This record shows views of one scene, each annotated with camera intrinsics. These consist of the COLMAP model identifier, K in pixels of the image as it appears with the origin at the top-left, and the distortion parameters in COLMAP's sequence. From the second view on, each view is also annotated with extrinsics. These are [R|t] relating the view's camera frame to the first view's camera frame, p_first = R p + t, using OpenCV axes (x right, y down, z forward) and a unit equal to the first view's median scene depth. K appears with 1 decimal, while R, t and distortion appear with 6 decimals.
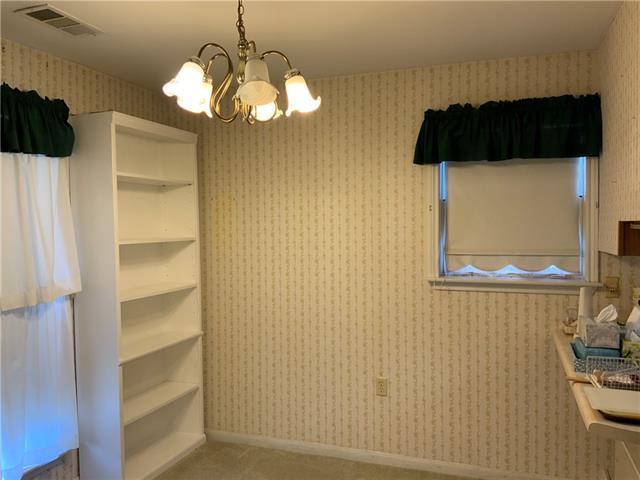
lens RADIAL K [[534.9, 0, 318.1], [0, 534.9, 245.0], [0, 0, 1]] dist [0.037243, -0.022765]
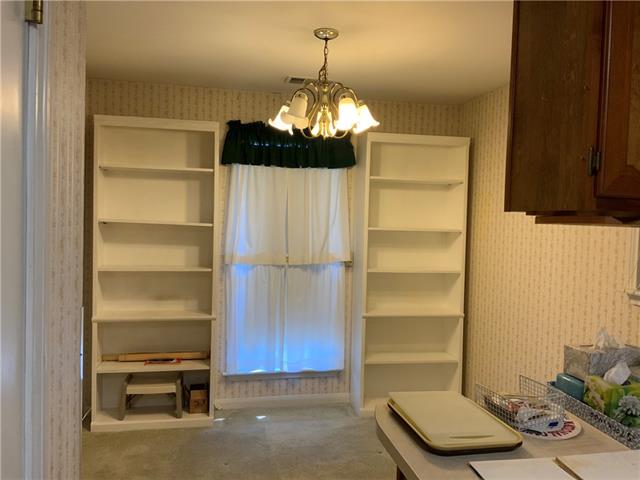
lens RADIAL K [[534.9, 0, 319.0], [0, 534.9, 236.5], [0, 0, 1]] dist [0.037243, -0.022765]
pose [[0.507646, 0.052764, -0.859948, 0.727708], [-0.069508, 0.997378, 0.020164, -0.001508], [0.858757, 0.049537, 0.509983, 0.202737]]
